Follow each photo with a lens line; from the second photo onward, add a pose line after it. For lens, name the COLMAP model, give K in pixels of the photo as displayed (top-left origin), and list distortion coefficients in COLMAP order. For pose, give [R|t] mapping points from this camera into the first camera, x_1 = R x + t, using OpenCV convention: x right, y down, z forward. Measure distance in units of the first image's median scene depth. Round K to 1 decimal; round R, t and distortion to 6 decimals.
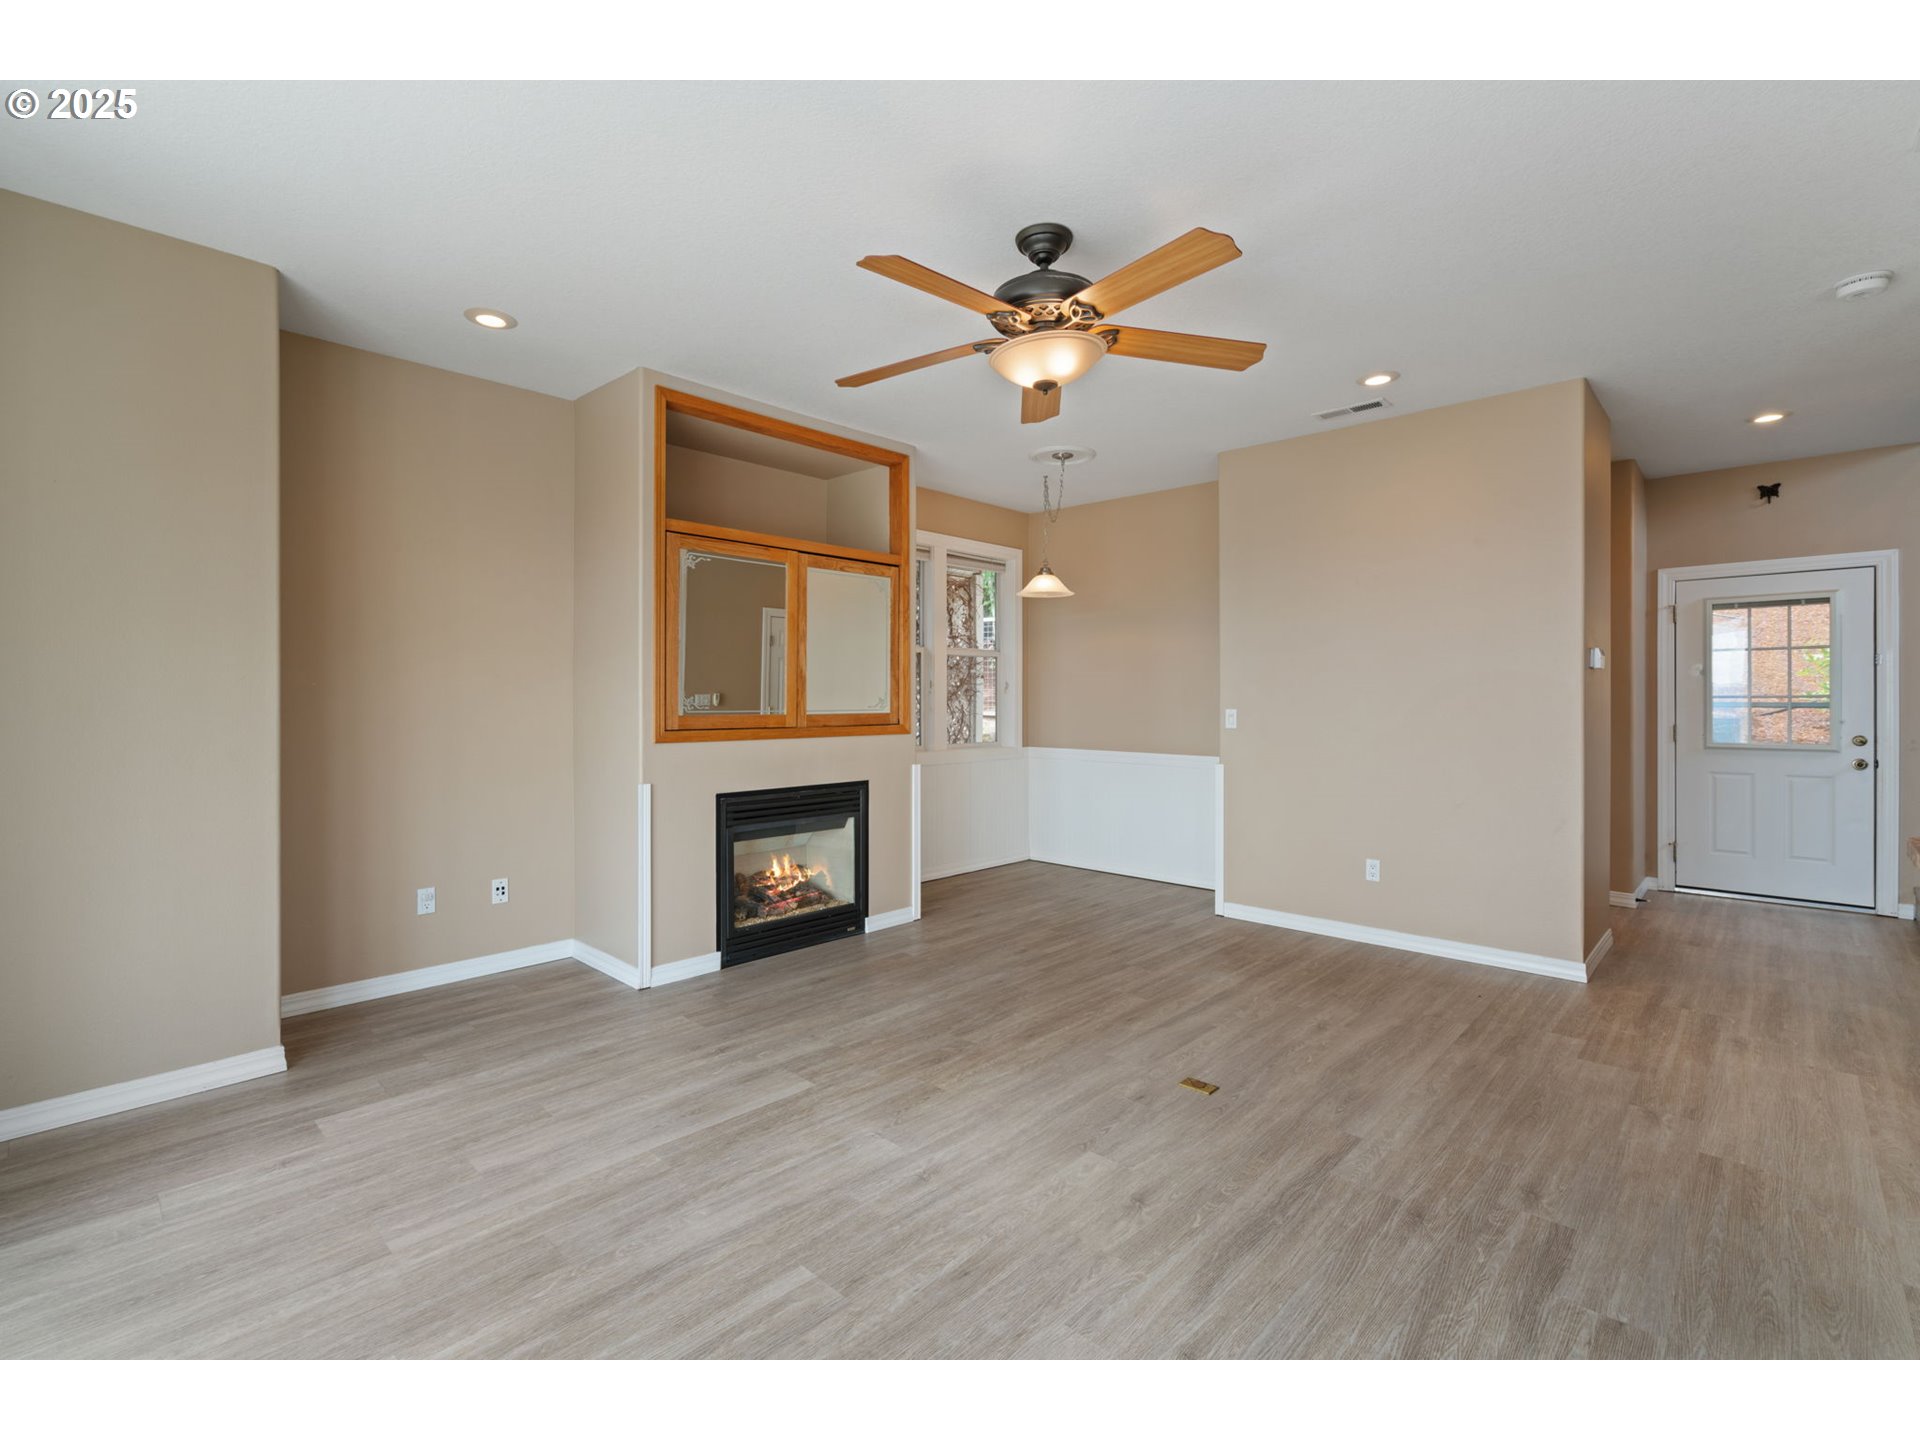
lens RADIAL K [[869.6, 0, 958.3], [0, 869.6, 706.5], [0, 0, 1]] dist [0.001211, 0.002079]
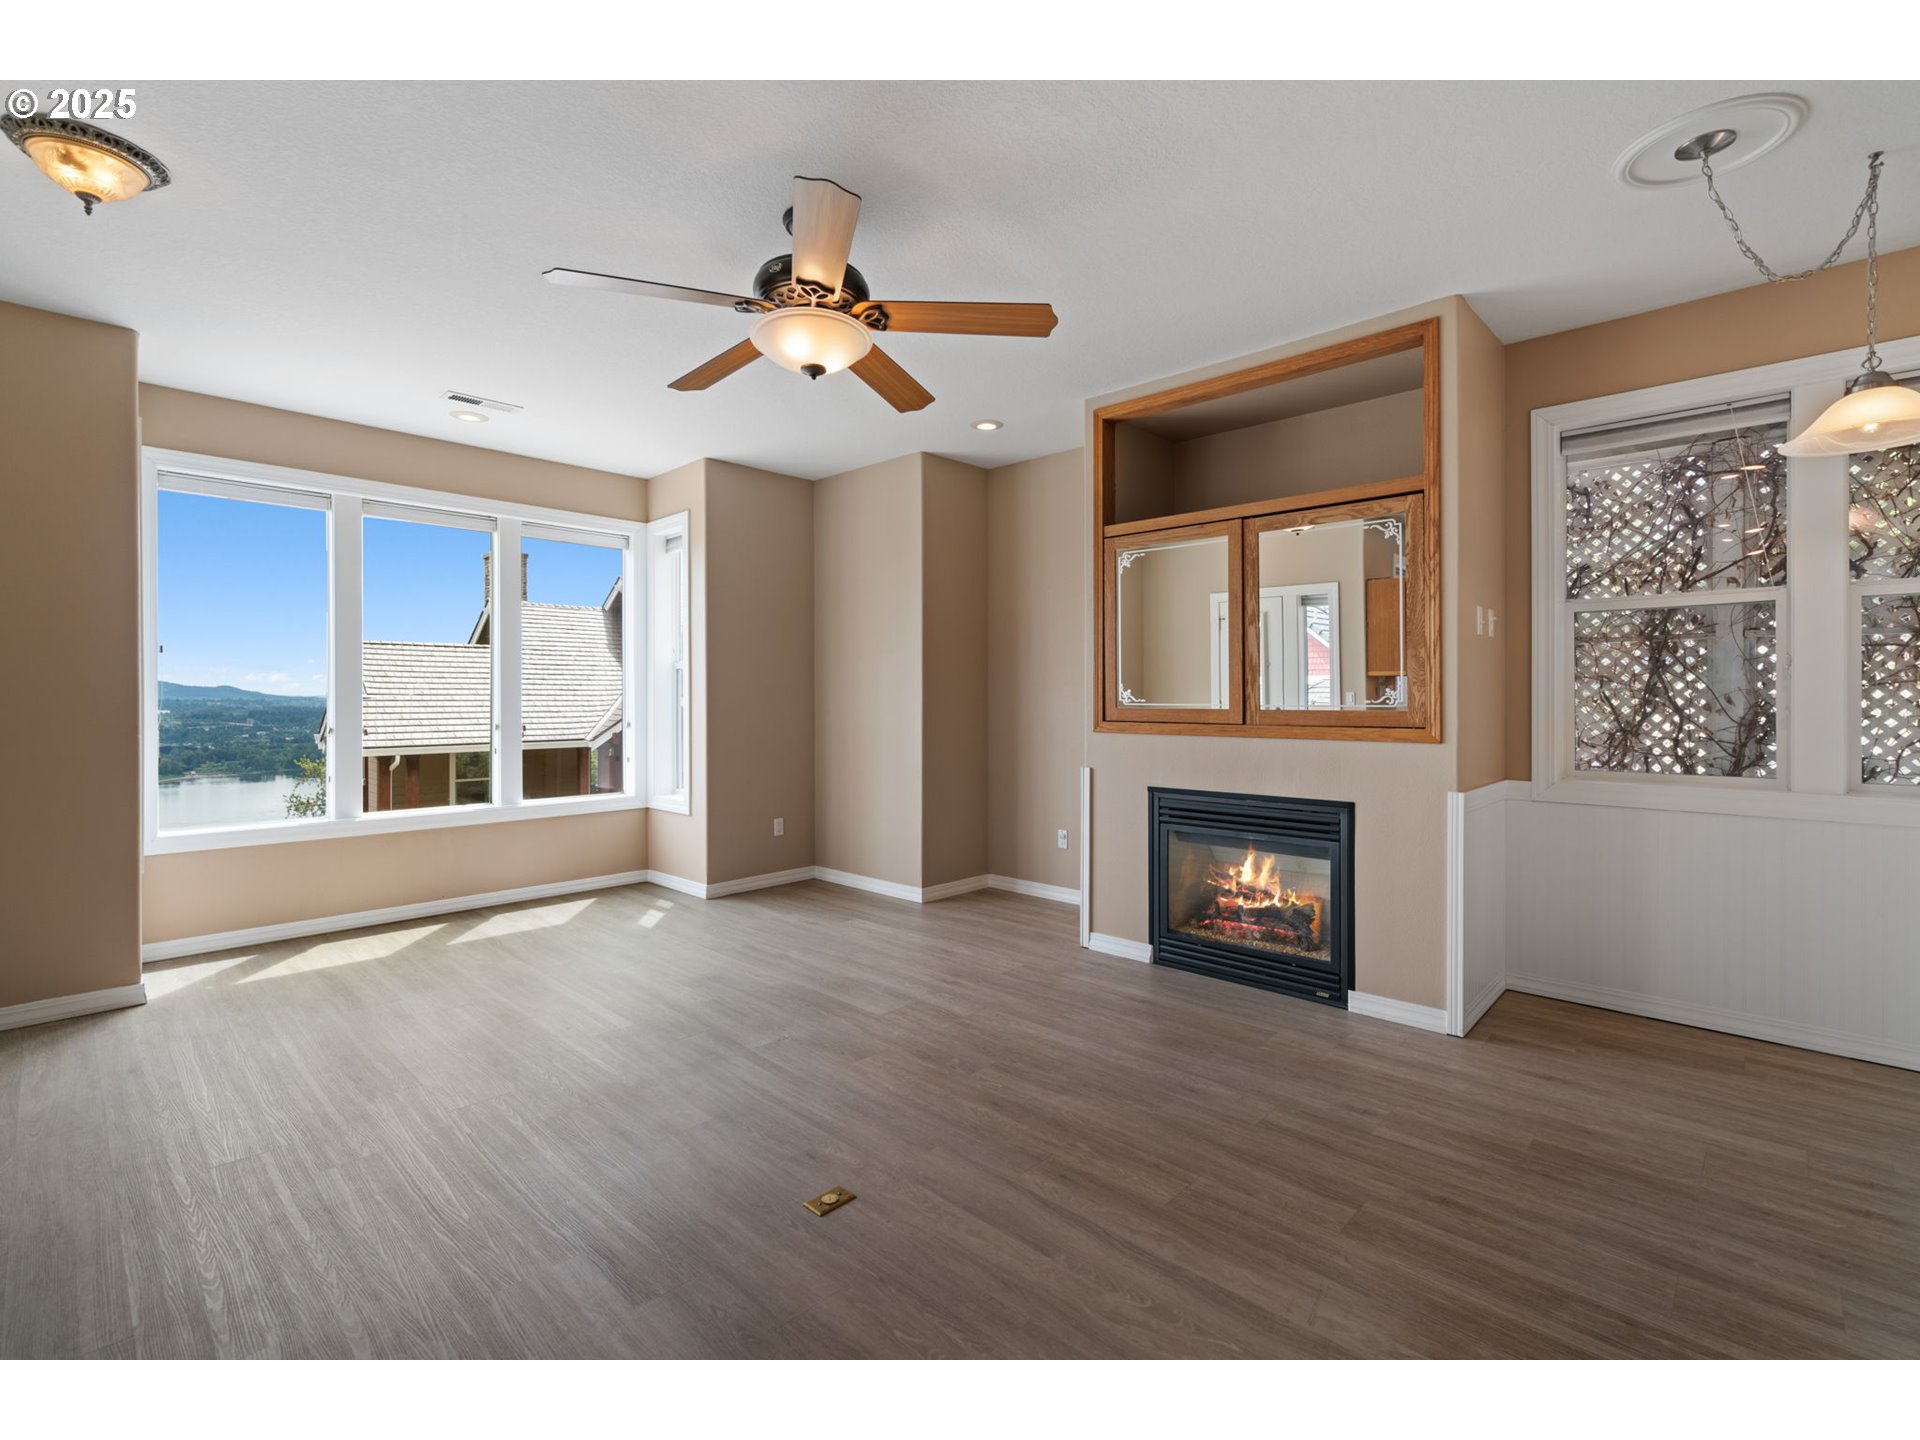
lens RADIAL K [[869.6, 0, 958.1], [0, 869.6, 708.1], [0, 0, 1]] dist [0.001211, 0.002079]
pose [[-0.006385, 0.011588, -0.999912, 0.801181], [-0.002837, 0.999929, 0.011607, -0.001355], [0.999976, 0.002911, -0.006352, 0.868582]]
